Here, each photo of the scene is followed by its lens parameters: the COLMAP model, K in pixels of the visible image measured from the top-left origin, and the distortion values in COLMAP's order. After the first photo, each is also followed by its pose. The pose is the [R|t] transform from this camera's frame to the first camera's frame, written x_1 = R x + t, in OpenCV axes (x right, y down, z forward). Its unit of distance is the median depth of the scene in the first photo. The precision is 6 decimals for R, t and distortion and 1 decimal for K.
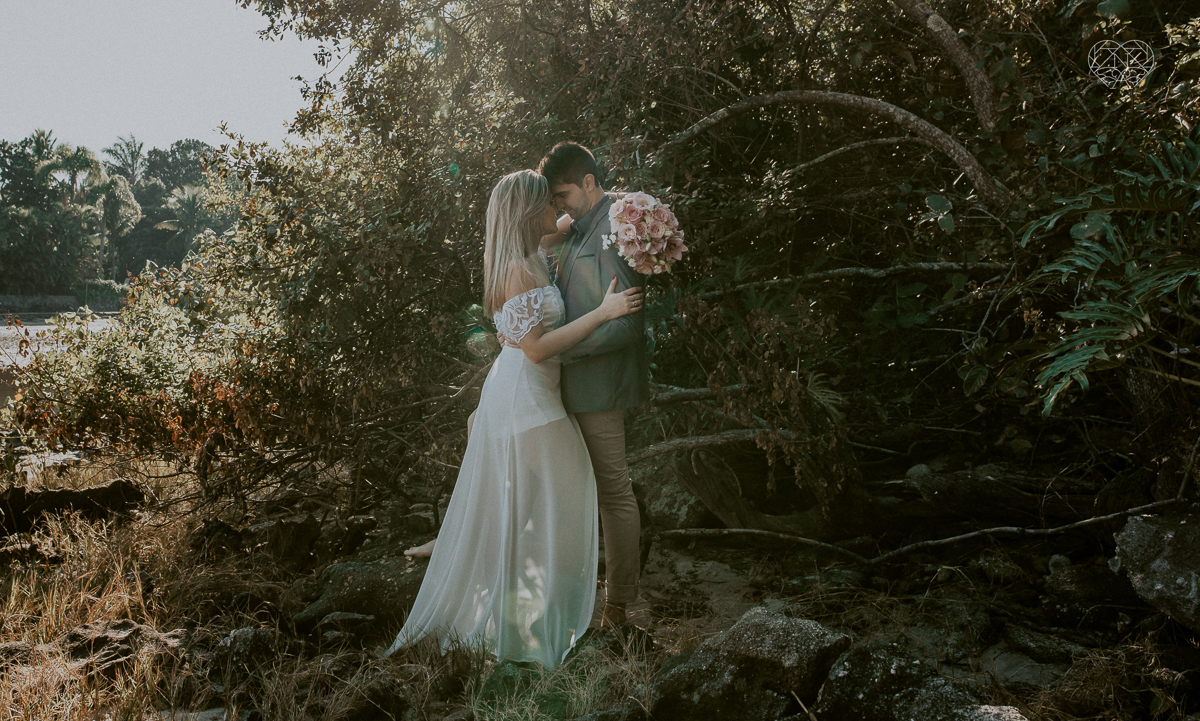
lens RADIAL K [[940.3, 0, 458.2], [0, 940.3, 266.4], [0, 0, 1]] dist [-0.056684, 0.010452]
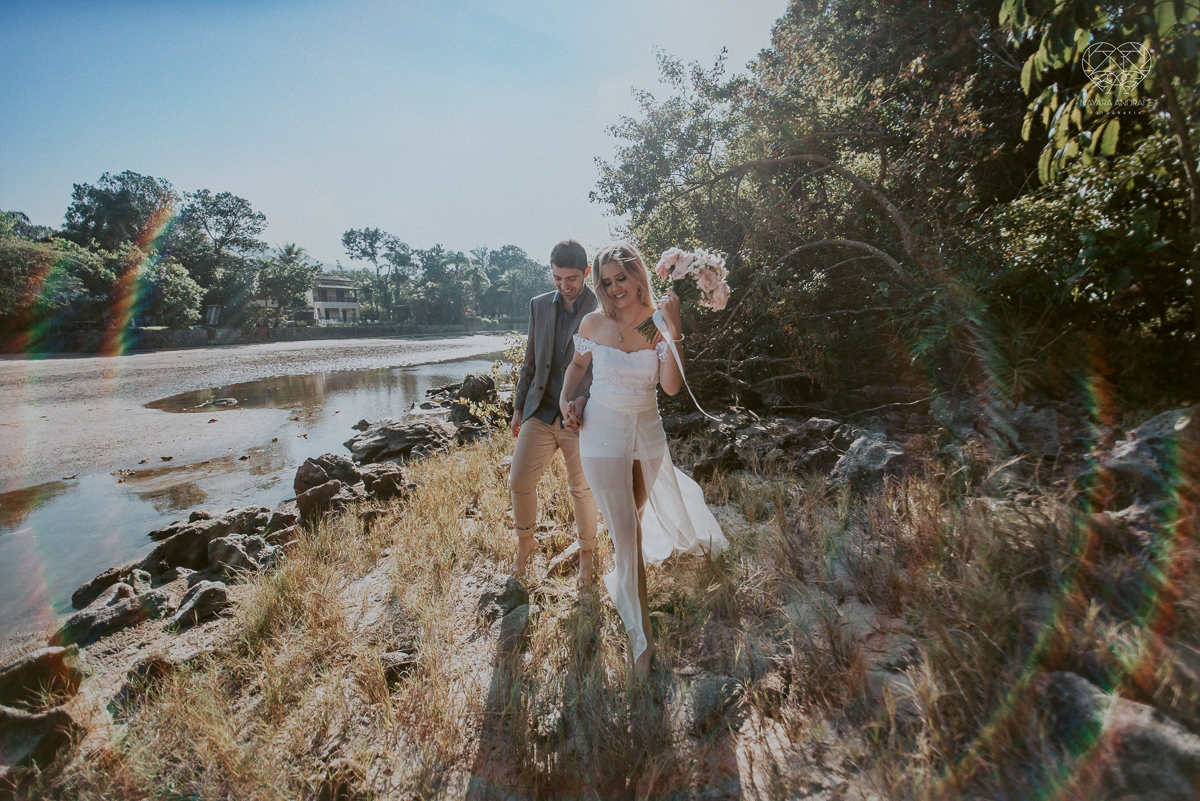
lens RADIAL K [[446.2, 0, 609.7], [0, 446.2, 400.9], [0, 0, 1]] dist [-0.012364, -0.001289]
pose [[0.996808, -0.013318, -0.078722, -0.141322], [0.029522, 0.977593, 0.208422, -0.032677], [0.074183, -0.210081, 0.974866, -0.311179]]
